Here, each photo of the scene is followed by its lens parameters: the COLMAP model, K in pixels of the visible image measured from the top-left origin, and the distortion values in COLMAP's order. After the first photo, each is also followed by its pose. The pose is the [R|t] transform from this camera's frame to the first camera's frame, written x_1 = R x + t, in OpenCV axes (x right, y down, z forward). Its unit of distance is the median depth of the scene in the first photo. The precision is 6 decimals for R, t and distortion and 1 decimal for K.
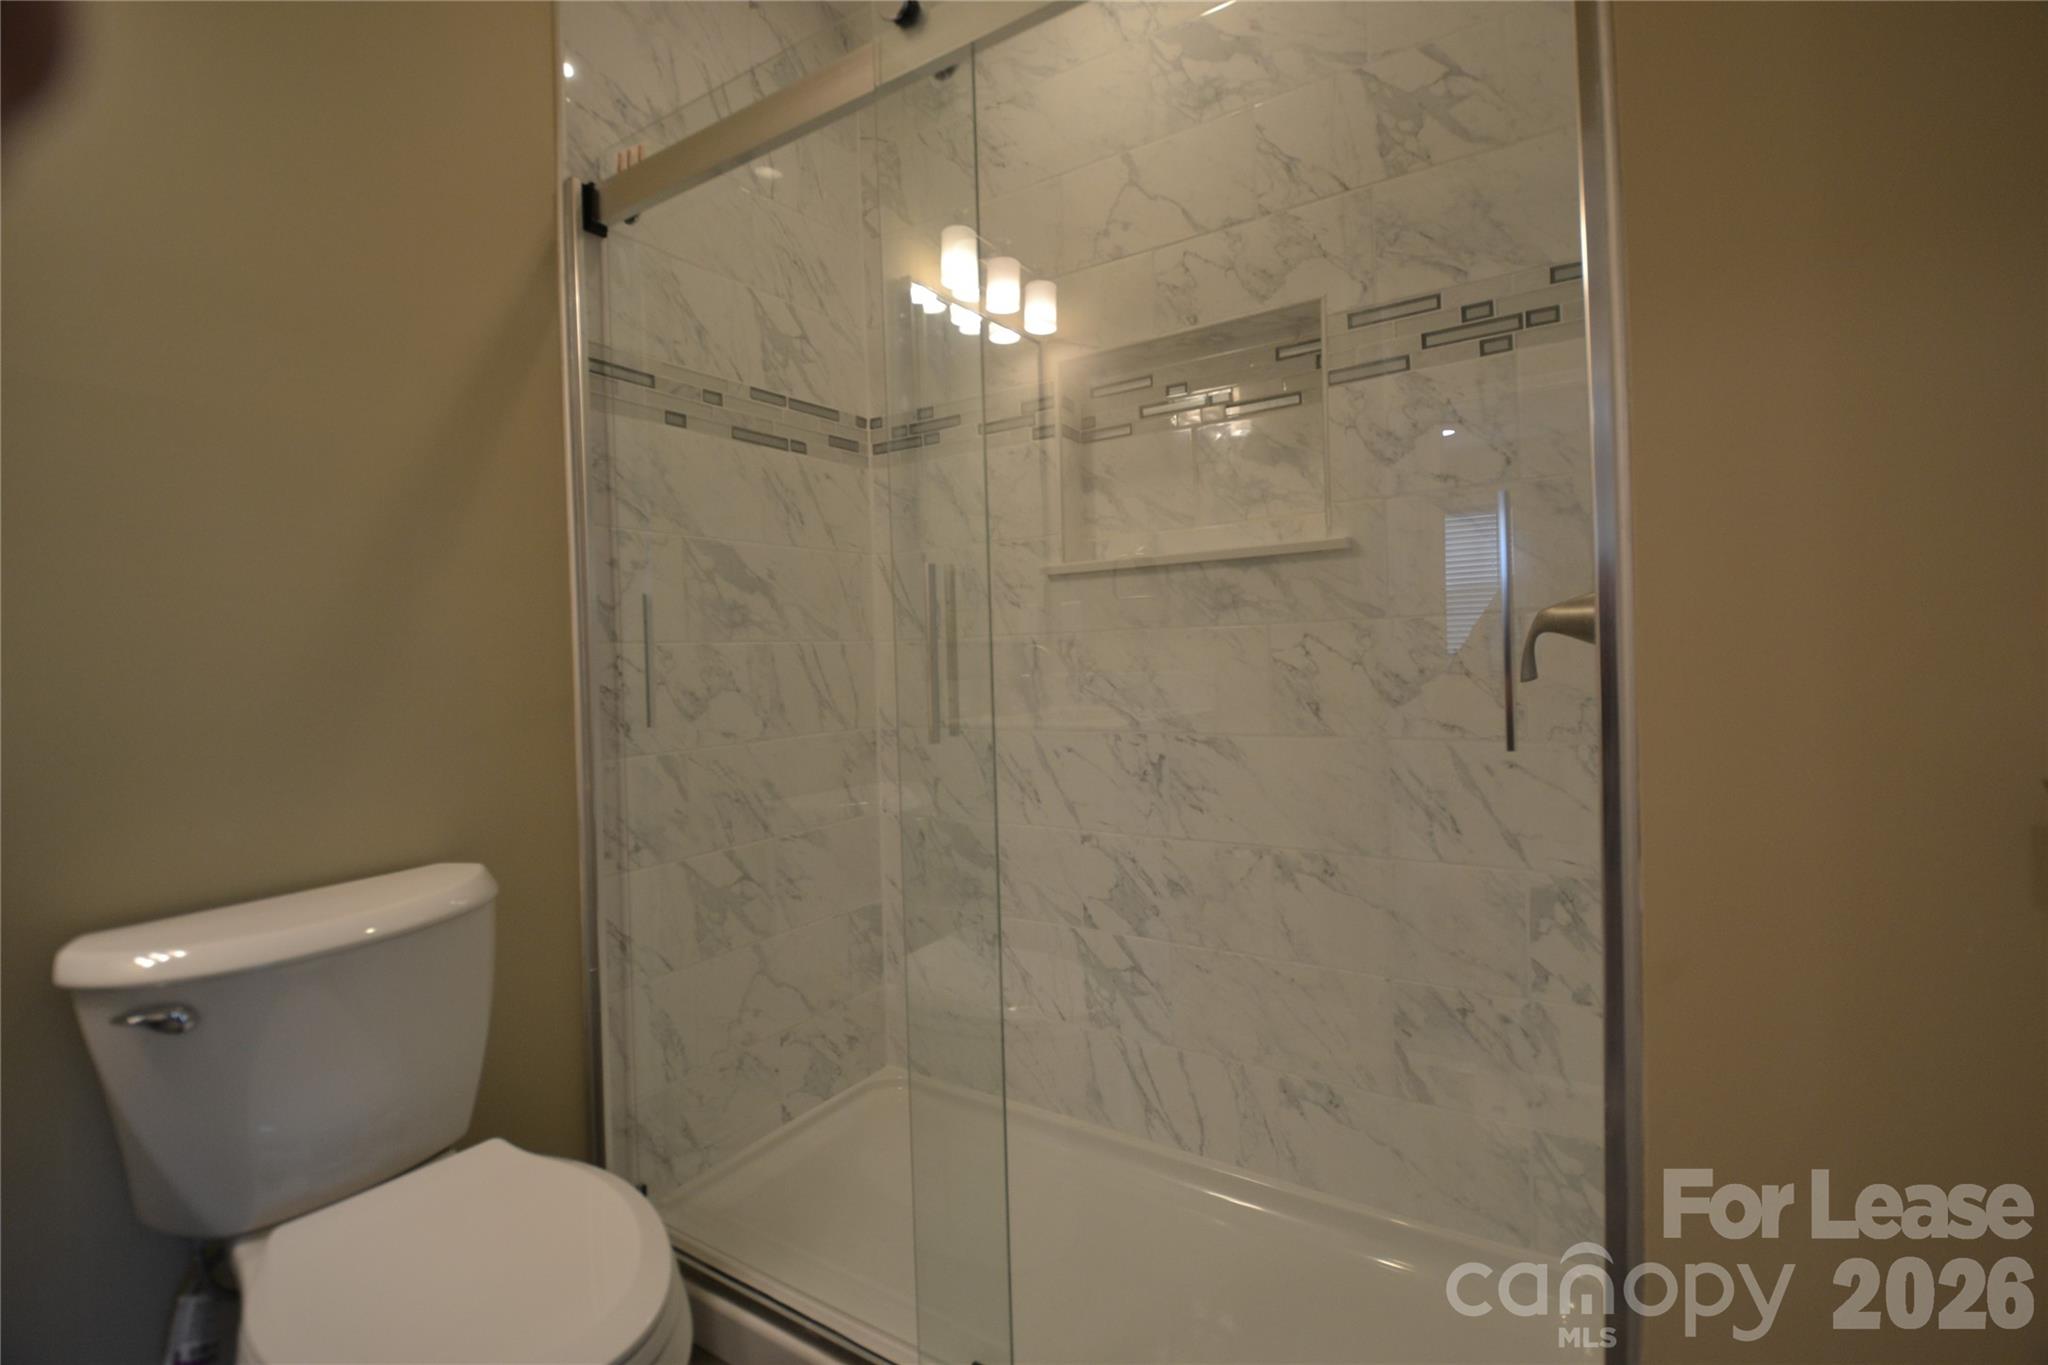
lens RADIAL K [[912.8, 0, 1024.8], [0, 912.8, 666.8], [0, 0, 1]] dist [0.021033, -0.024507]
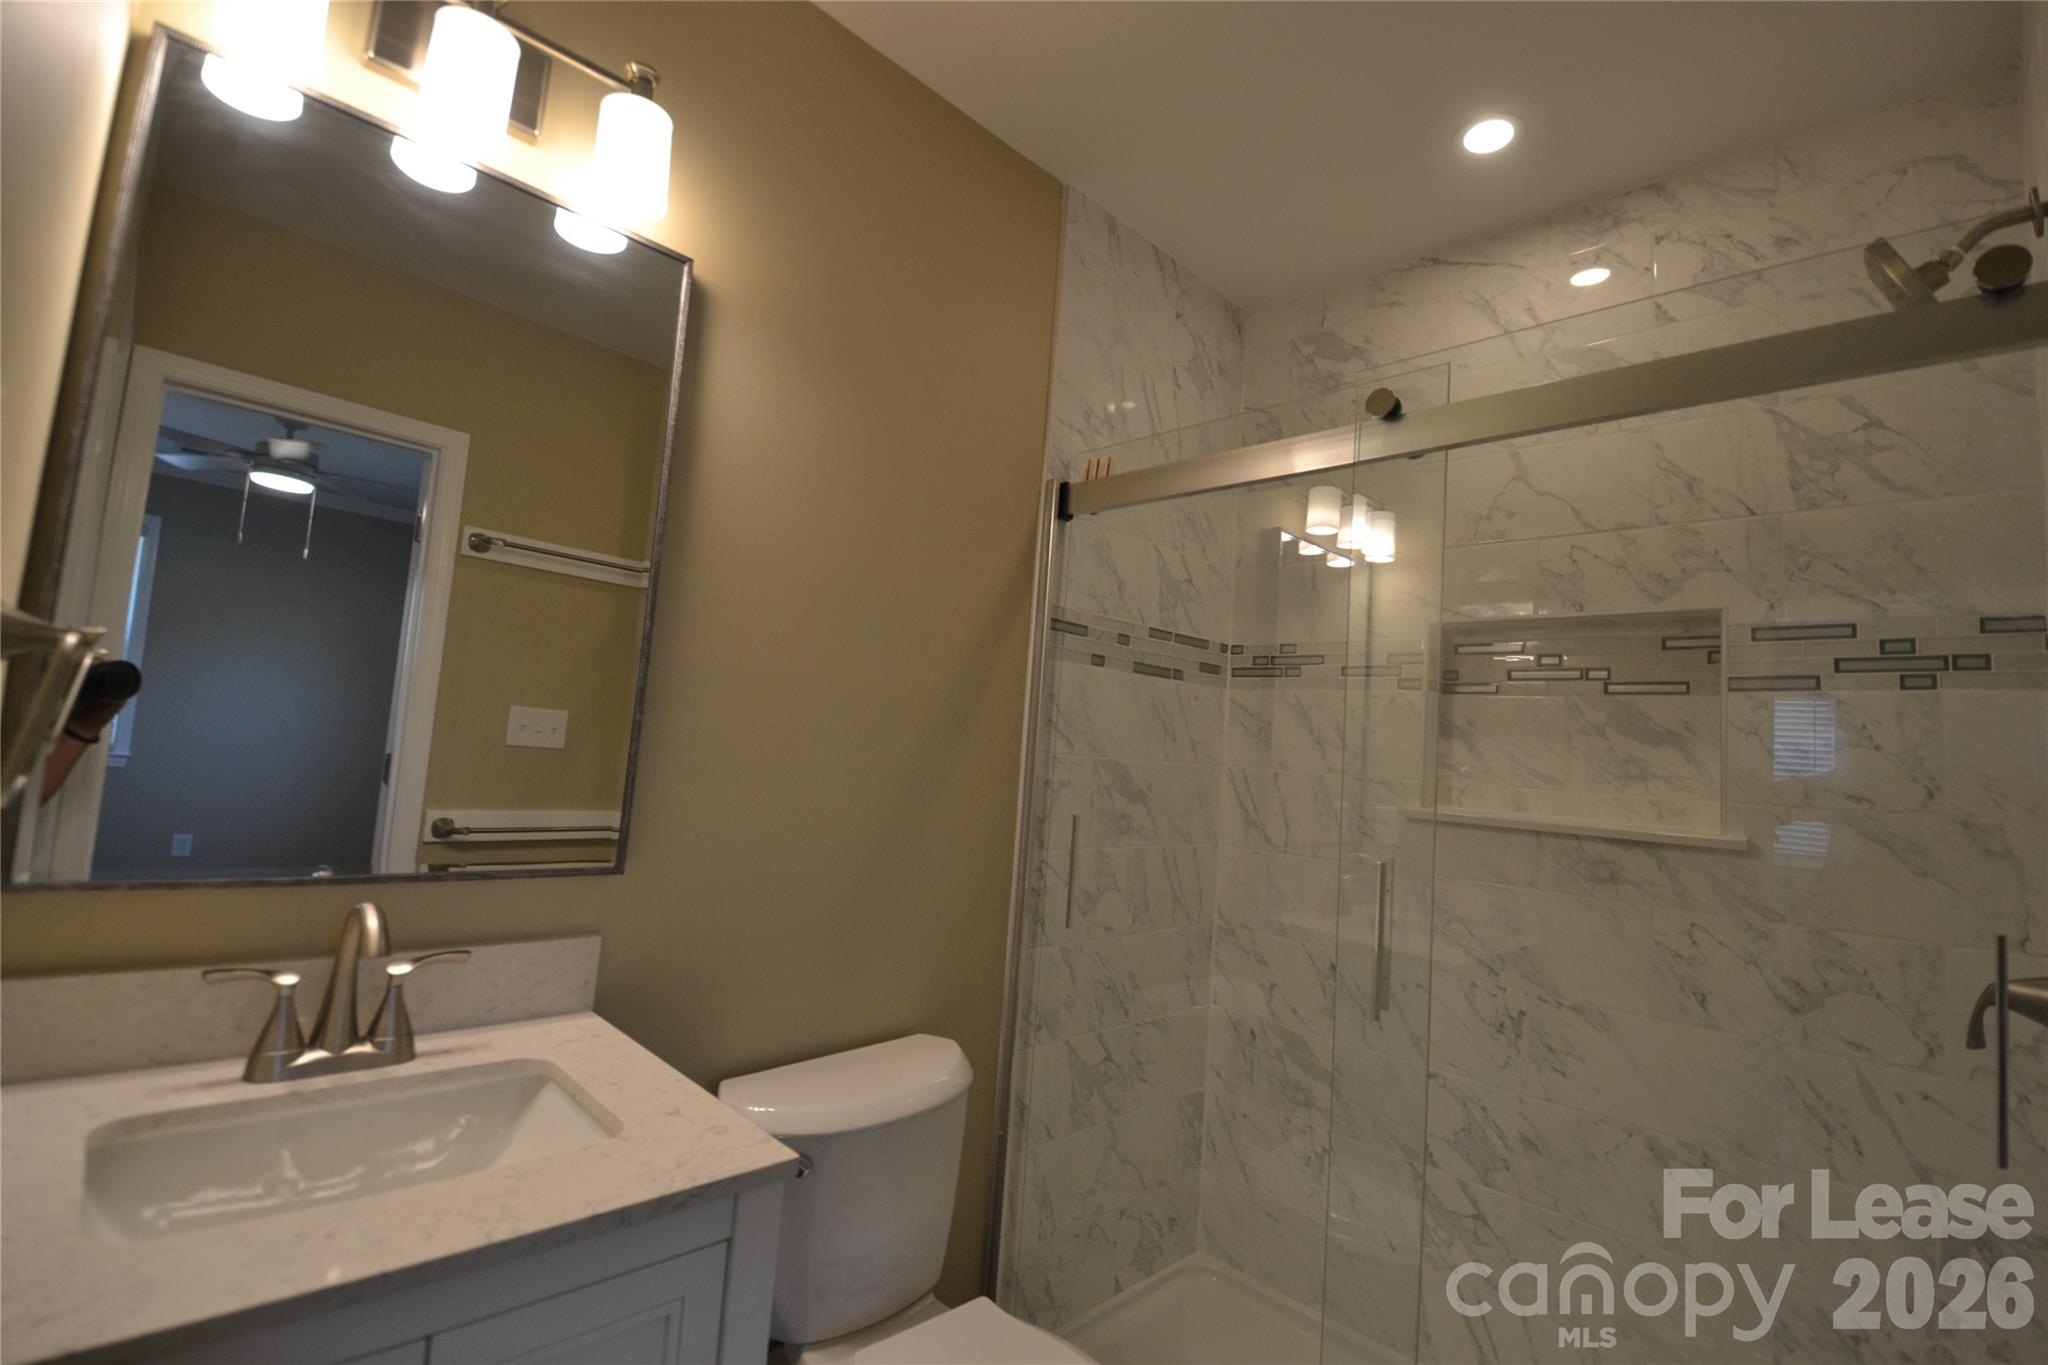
lens RADIAL K [[916.9, 0, 1023.8], [0, 916.9, 669.1], [0, 0, 1]] dist [0.023976, -0.028554]
pose [[0.972553, 0.081888, -0.217794, -0.206513], [-0.104885, 0.989821, -0.096200, -0.129197], [0.207700, 0.116403, 0.971242, -0.184353]]
